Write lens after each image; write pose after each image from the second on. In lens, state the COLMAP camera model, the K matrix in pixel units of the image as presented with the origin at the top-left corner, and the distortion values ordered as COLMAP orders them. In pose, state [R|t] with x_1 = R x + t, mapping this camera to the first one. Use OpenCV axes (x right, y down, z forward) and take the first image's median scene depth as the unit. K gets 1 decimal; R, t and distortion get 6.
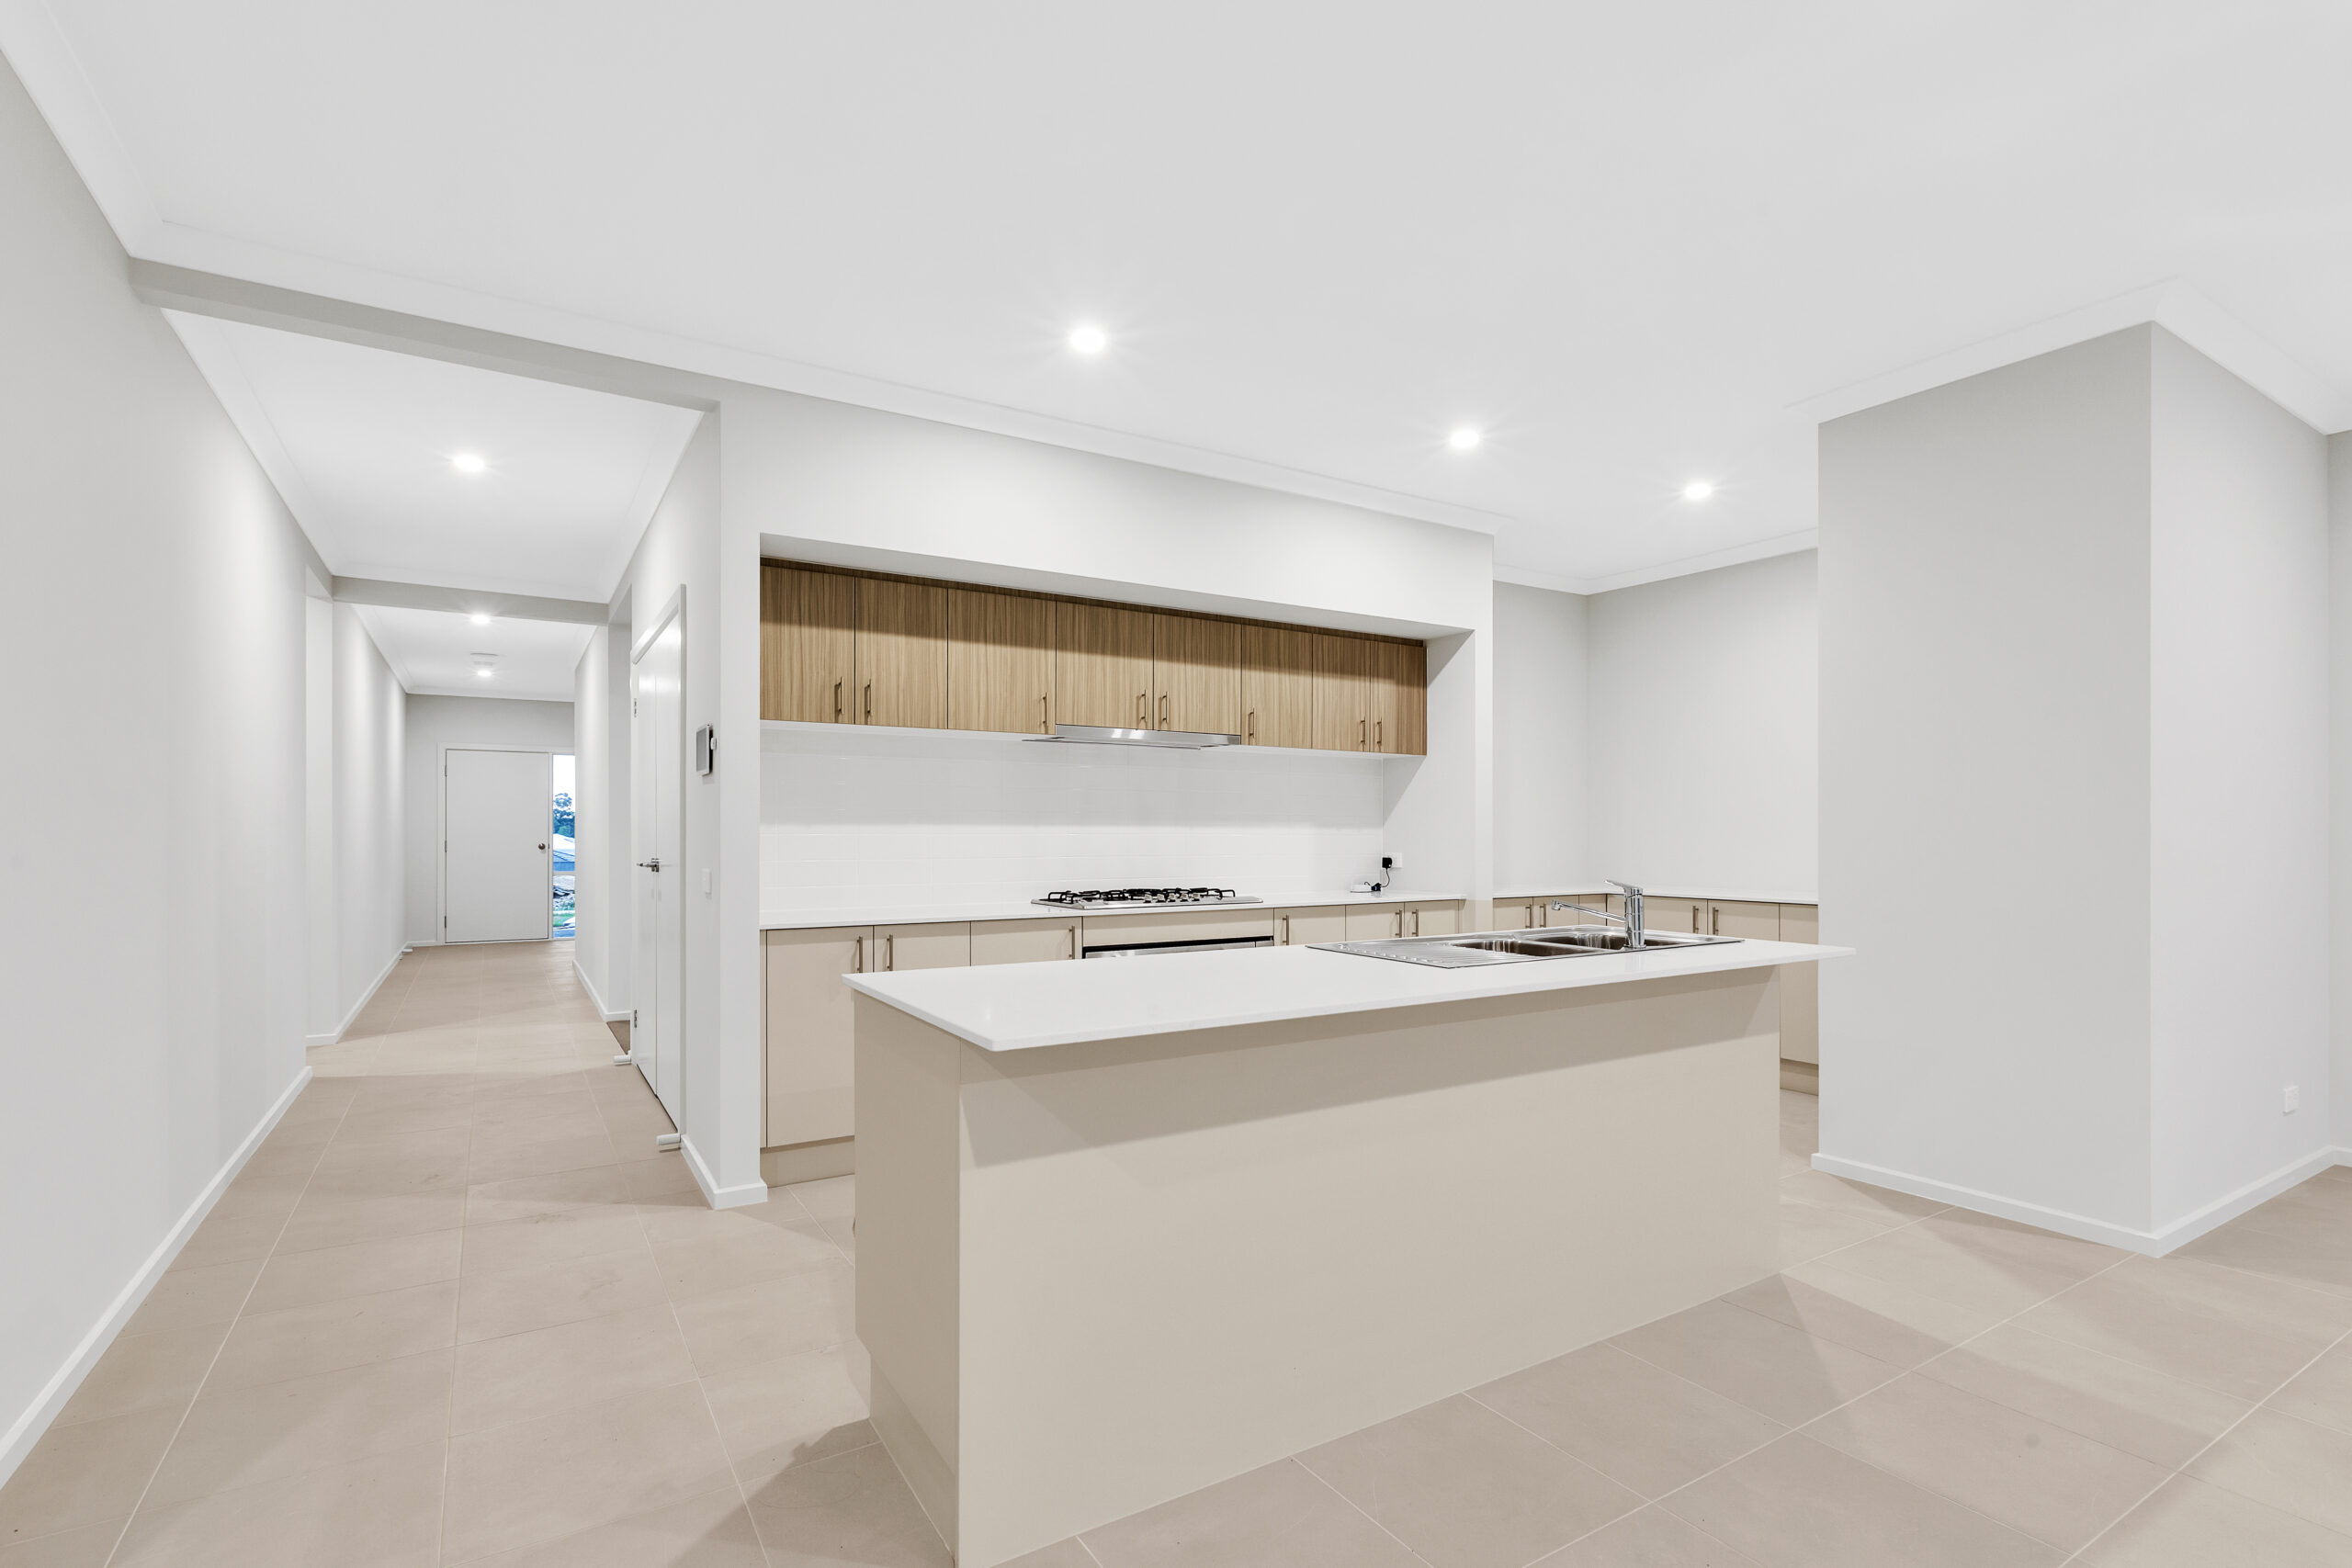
lens RADIAL K [[1083.8, 0, 1175.8], [0, 1083.8, 829.9], [0, 0, 1]] dist [0.000845, 0.000123]
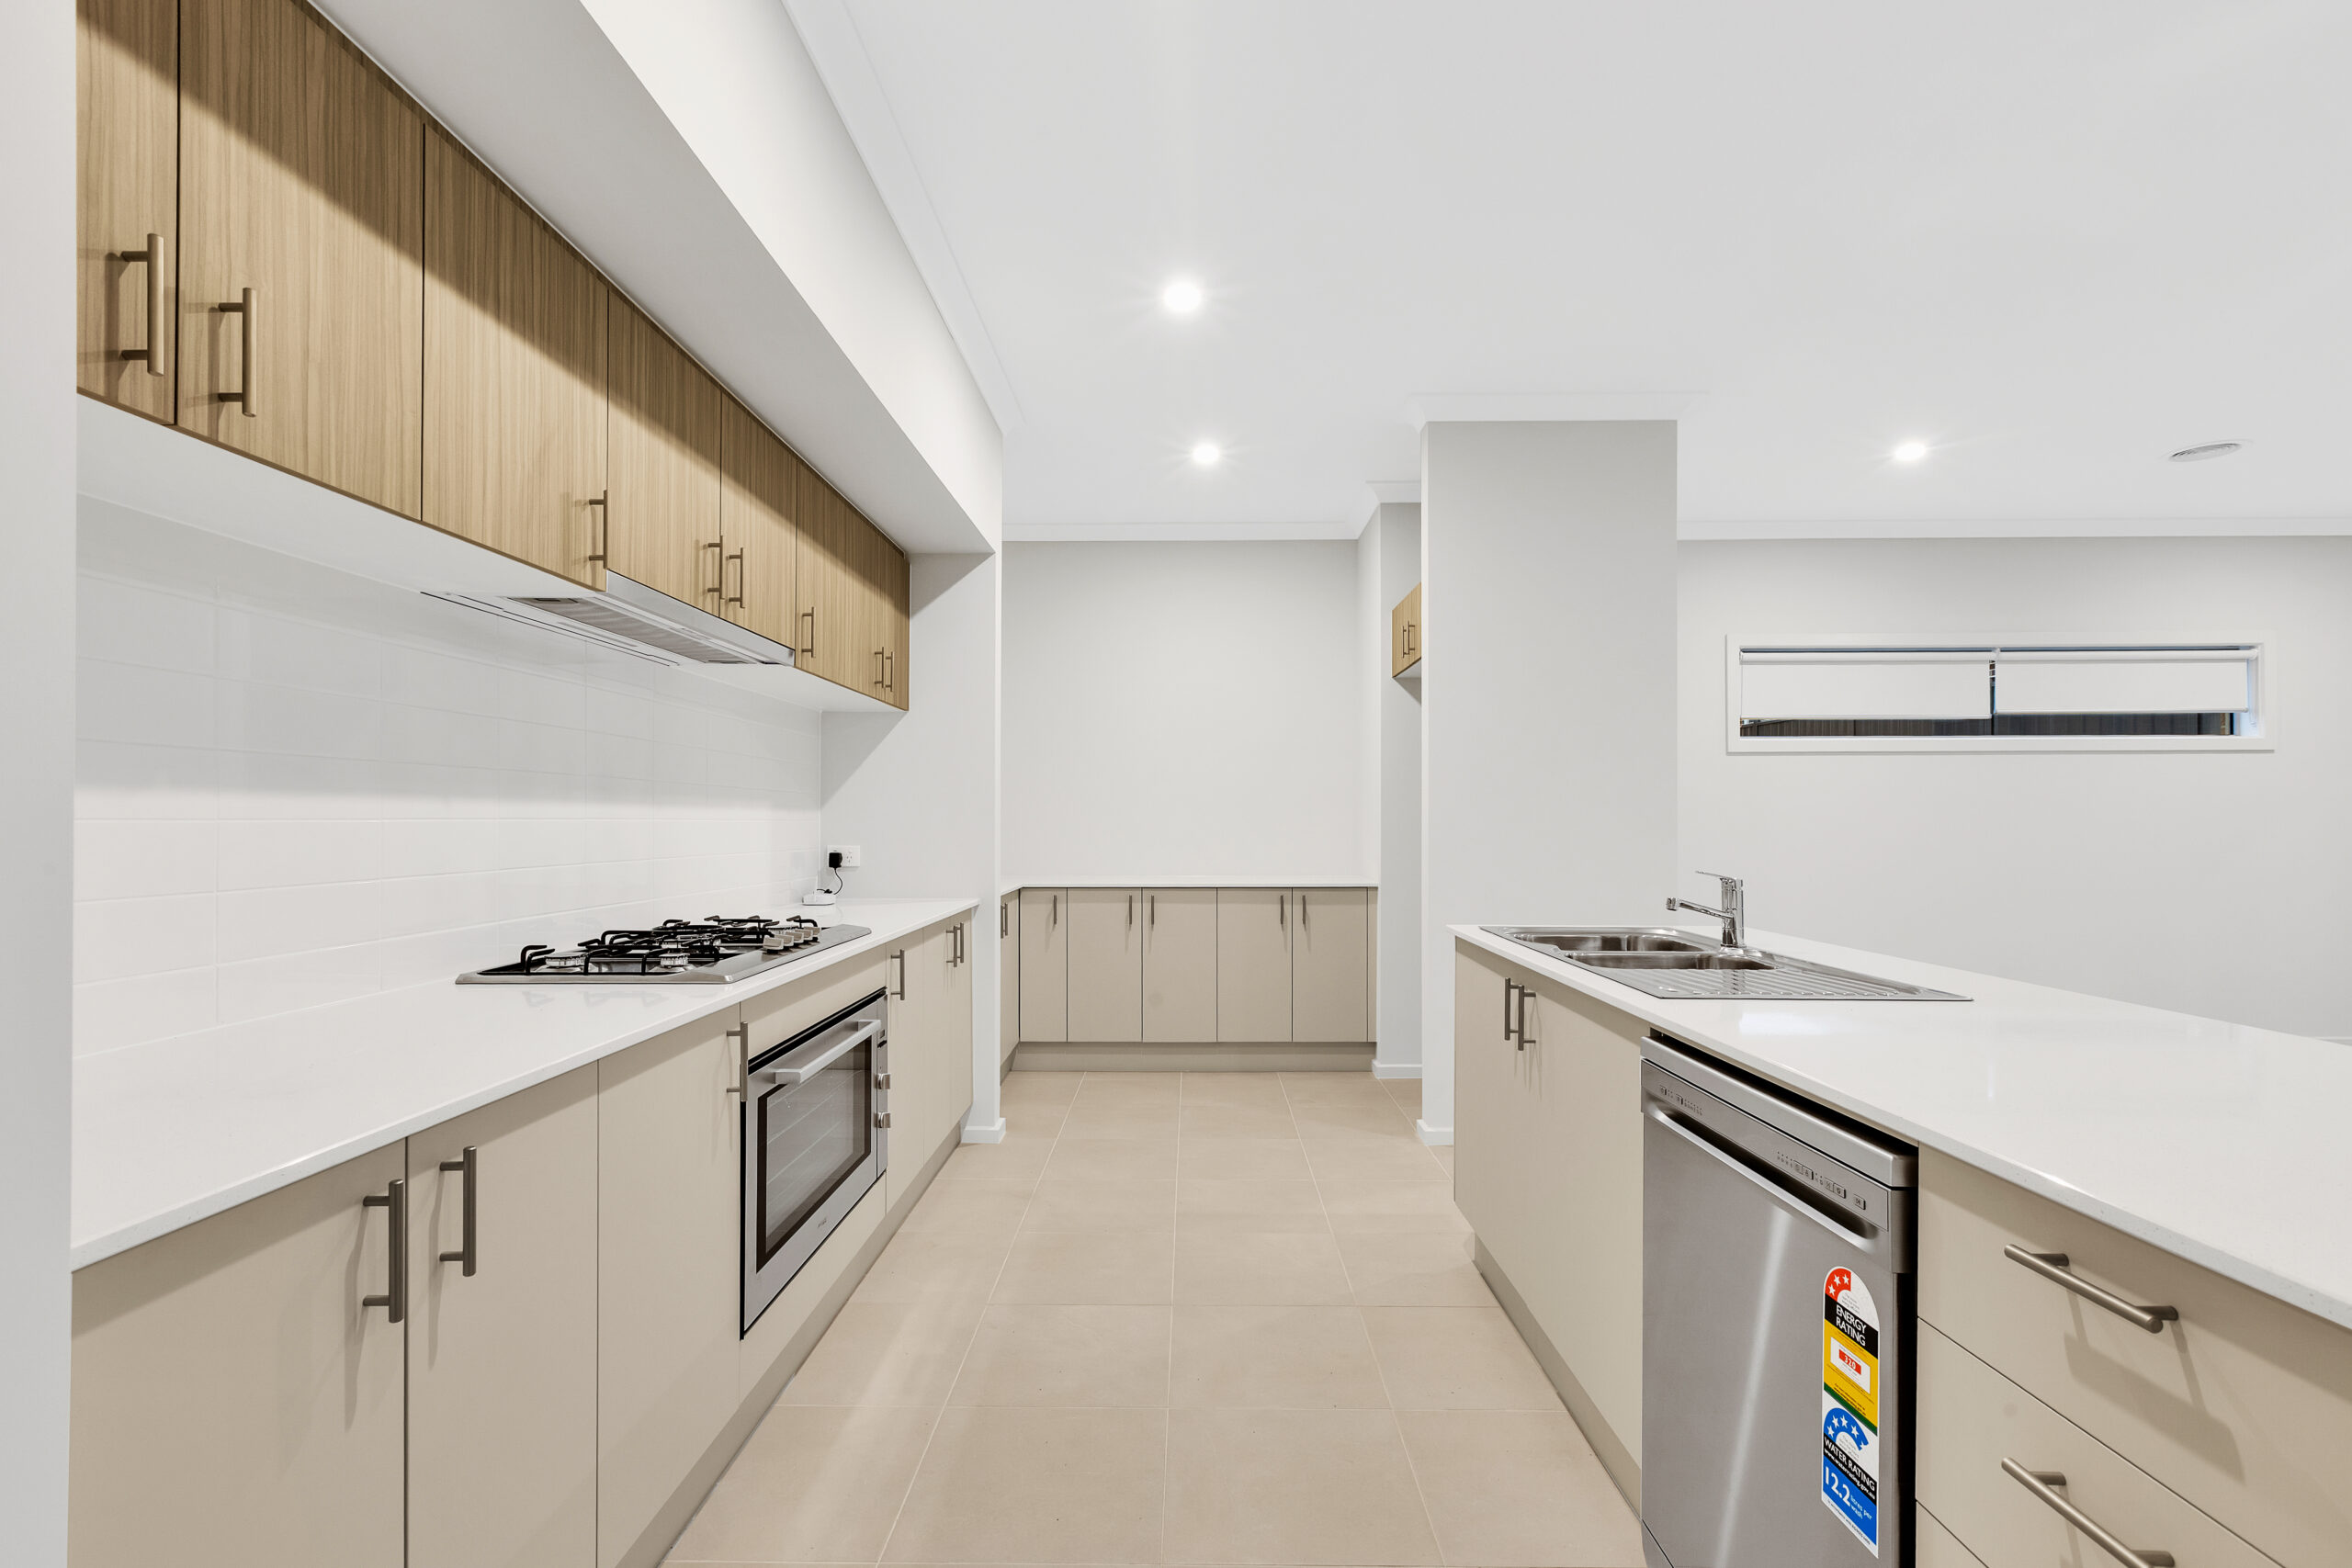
lens RADIAL K [[1083.8, 0, 1175.8], [0, 1083.8, 829.9], [0, 0, 1]] dist [0.000845, 0.000123]
pose [[0.523415, -0.007874, 0.852042, -0.365121], [-0.005814, 0.999901, 0.012812, 0.001019], [-0.852058, -0.011660, 0.523317, 0.576441]]
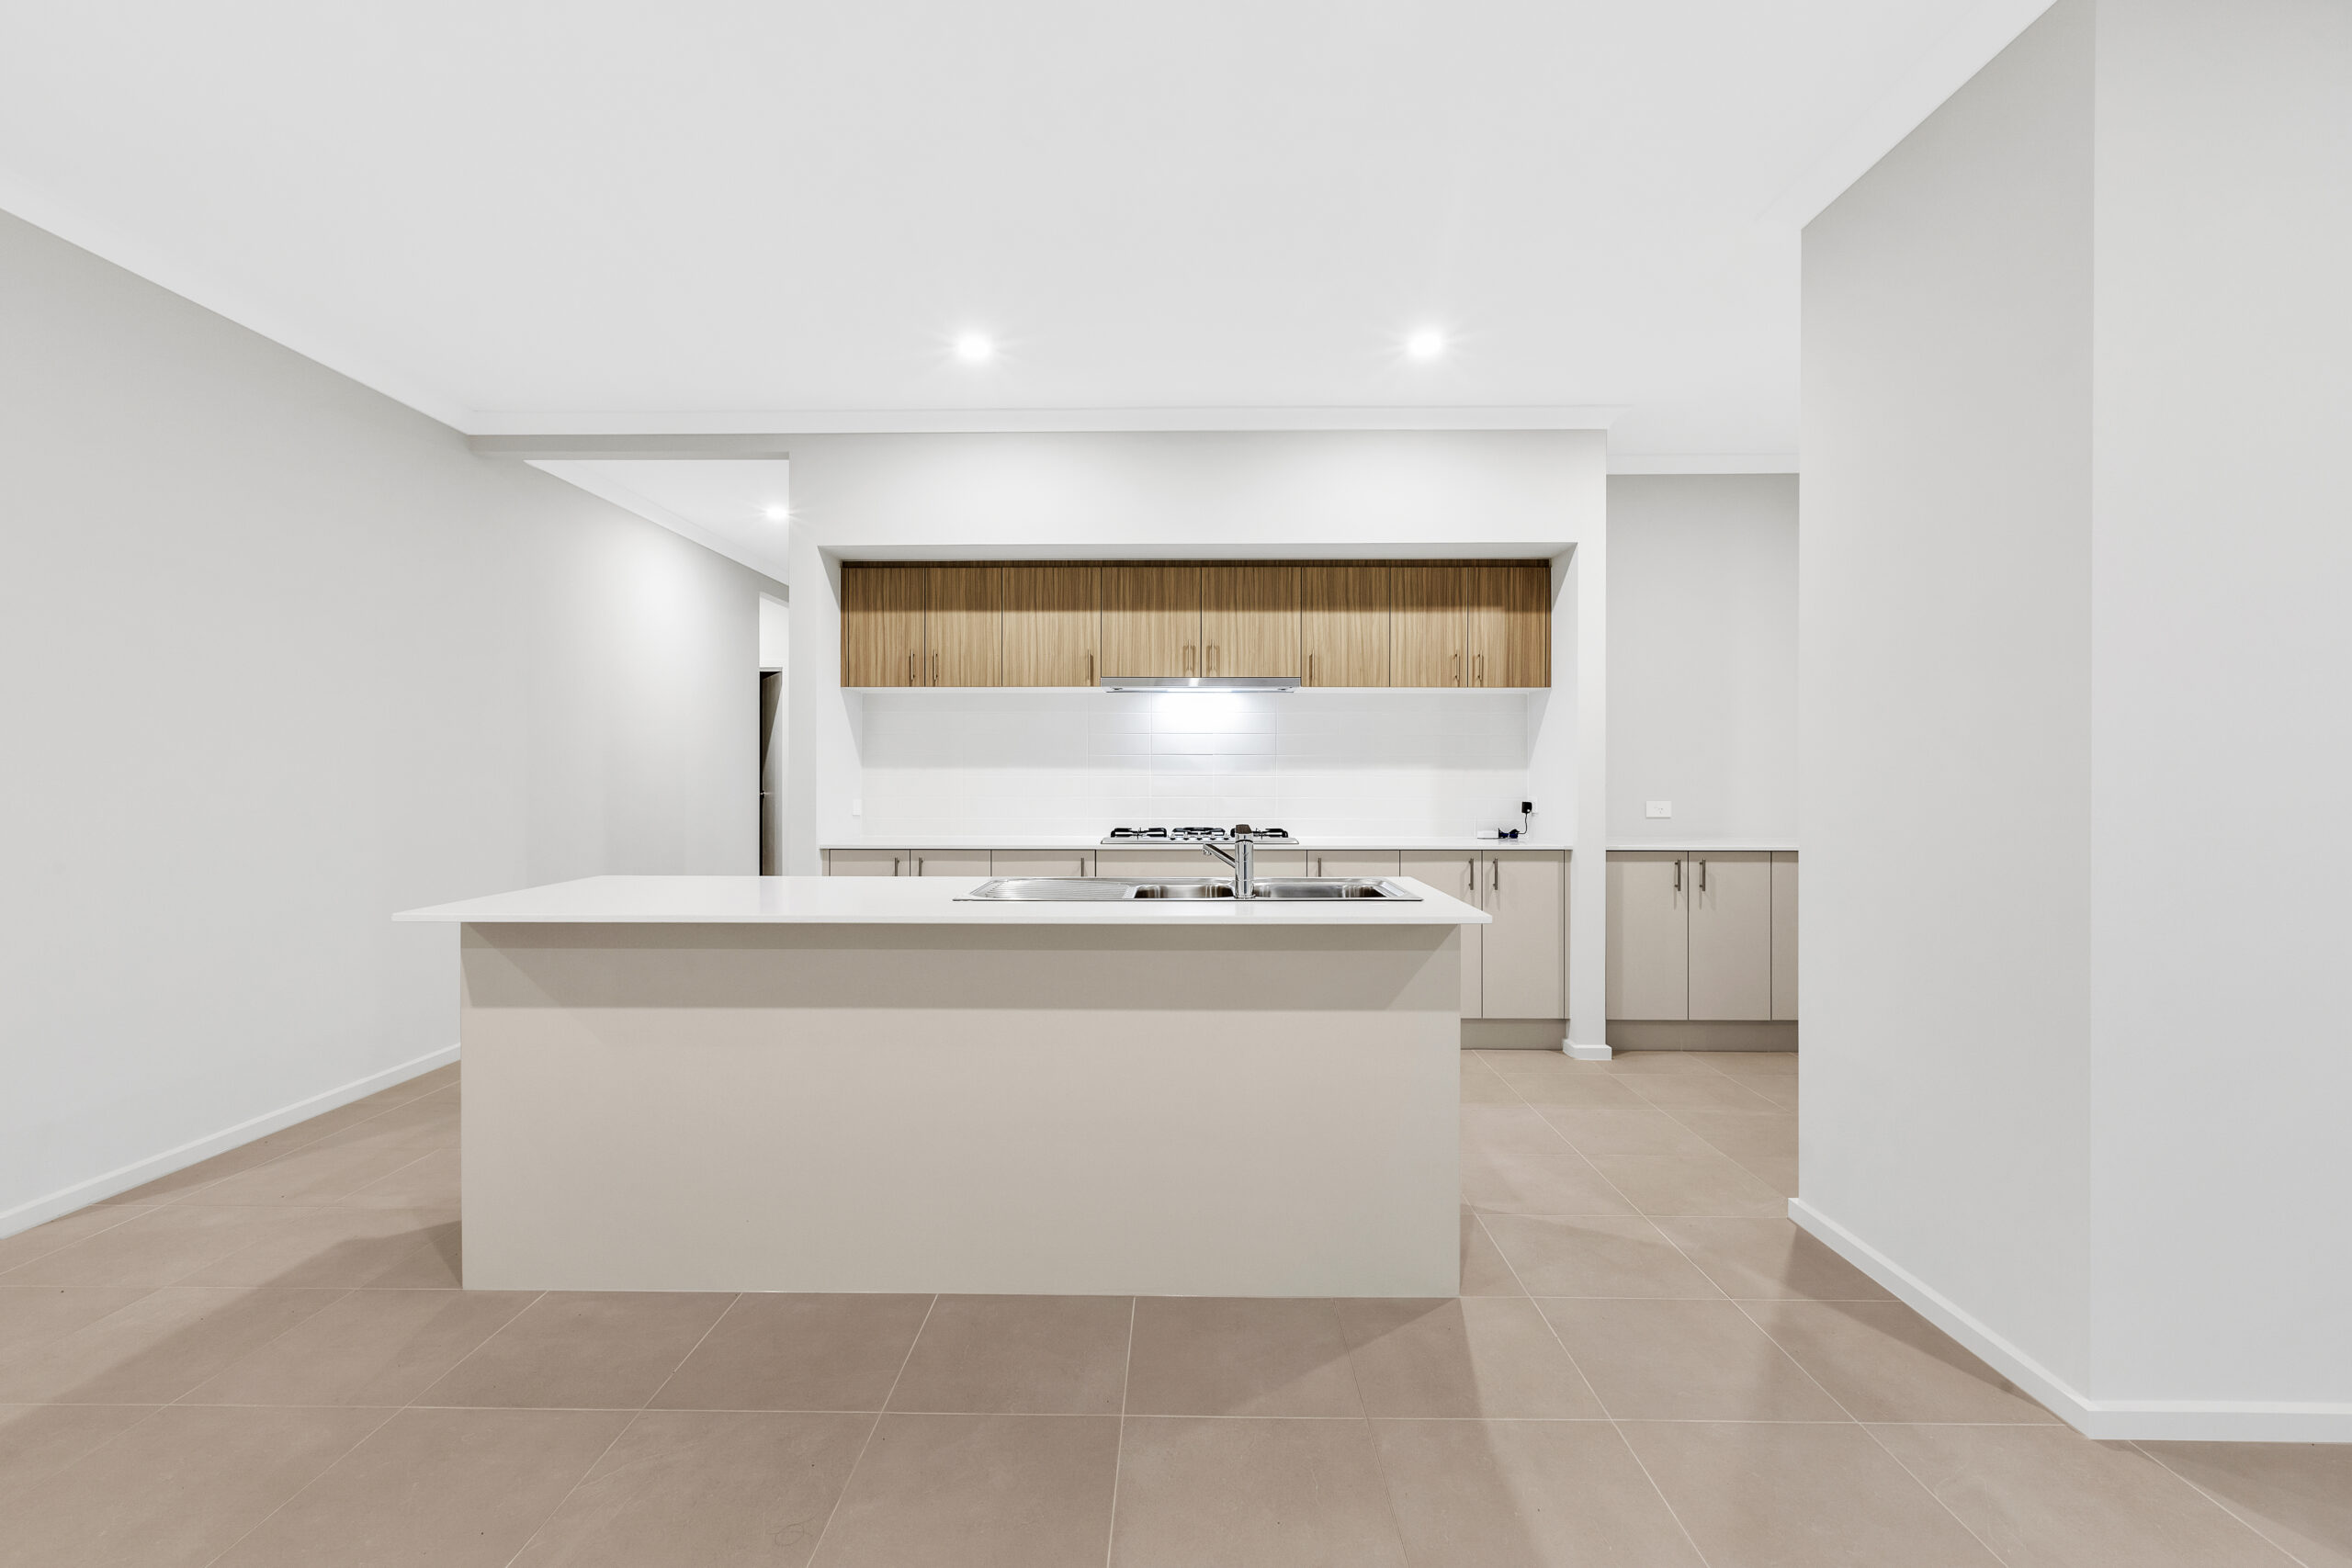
lens RADIAL K [[1038.2, 0, 1176.0], [0, 1038.2, 784.0], [0, 0, 1]] dist [0.000370, 0.000021]
pose [[0.843178, 0.005572, -0.537606, 0.533295], [0.000833, 0.999932, 0.011671, 0.000379], [0.537634, -0.010288, 0.843115, 0.136873]]
